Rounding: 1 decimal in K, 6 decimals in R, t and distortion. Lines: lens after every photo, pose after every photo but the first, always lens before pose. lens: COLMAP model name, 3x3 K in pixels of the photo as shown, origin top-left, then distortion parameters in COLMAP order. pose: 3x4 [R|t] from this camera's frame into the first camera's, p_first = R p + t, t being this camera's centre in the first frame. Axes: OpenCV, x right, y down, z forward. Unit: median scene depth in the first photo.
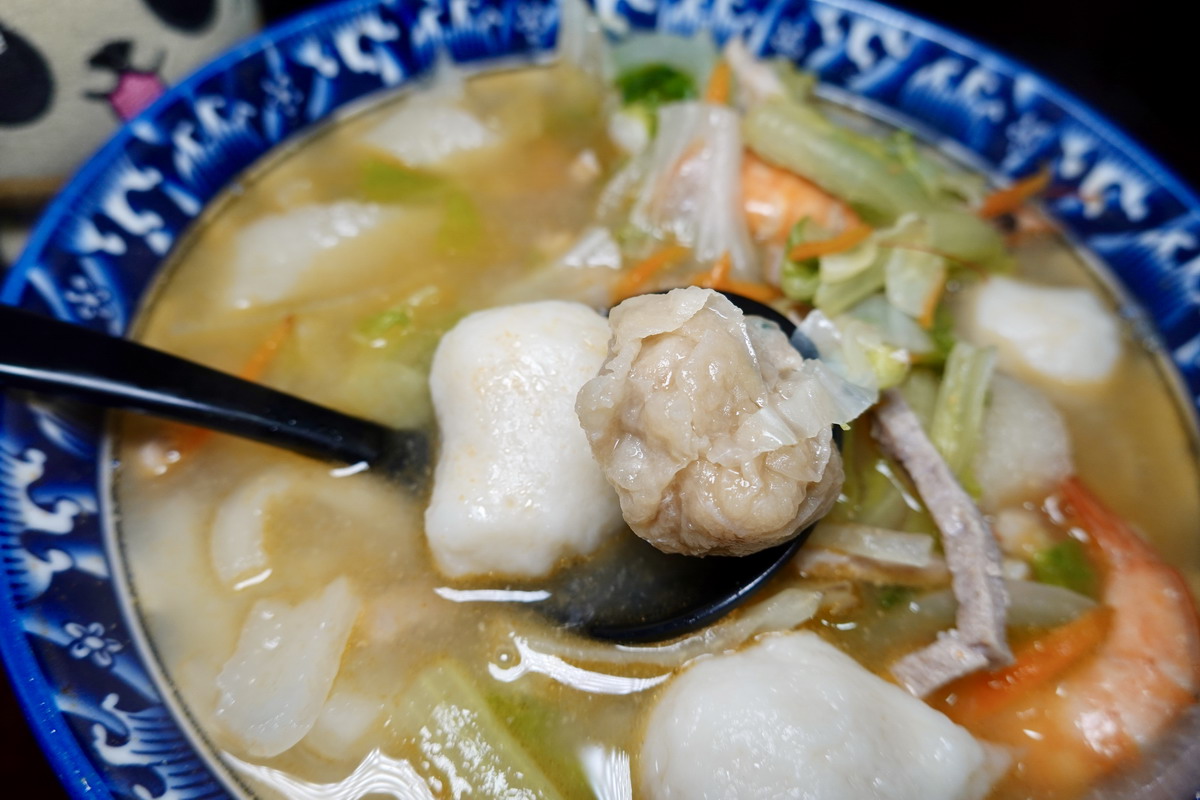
lens RADIAL K [[797.5, 0, 600.0], [0, 797.5, 400.0], [0, 0, 1]] dist [-0.001371, -0.002055]
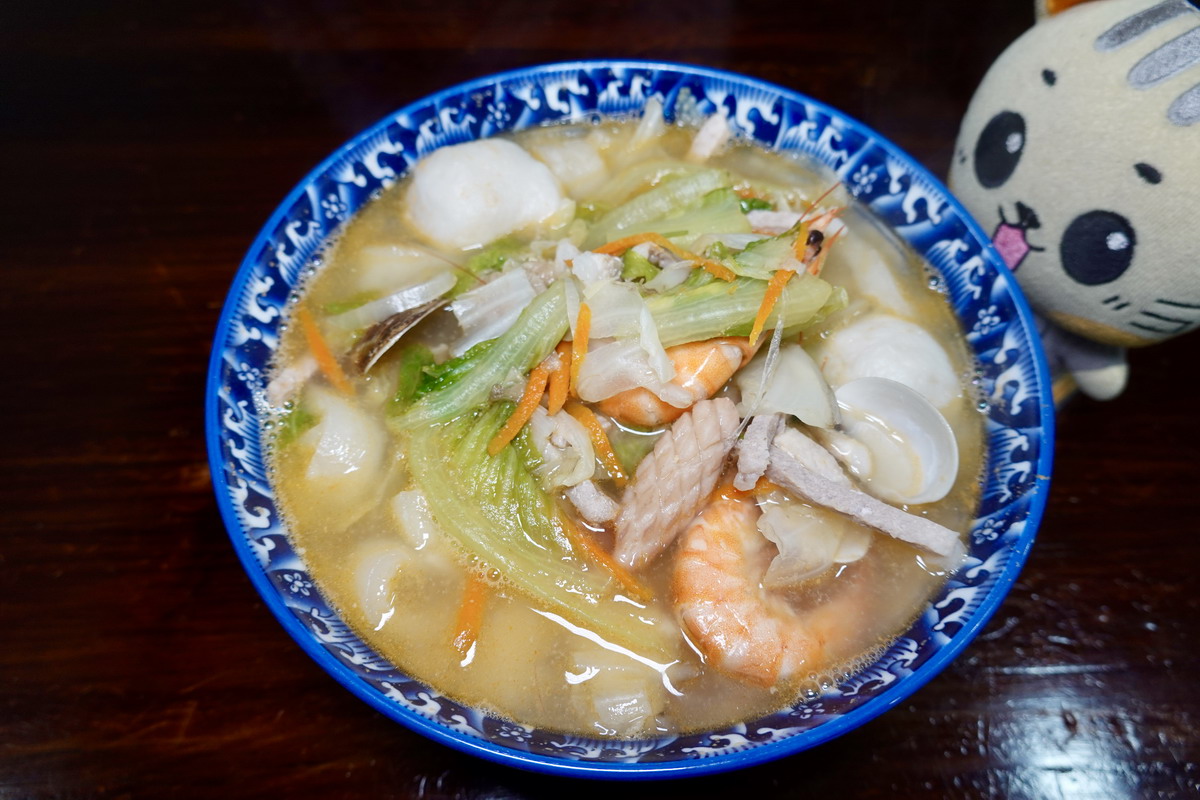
lens RADIAL K [[797.5, 0, 600.0], [0, 797.5, 400.0], [0, 0, 1]] dist [-0.001371, -0.002055]
pose [[0.855353, 0.407824, -0.319453, 0.620558], [-0.387904, 0.912930, 0.126842, -0.190819], [0.343368, 0.015422, 0.939074, -0.473511]]
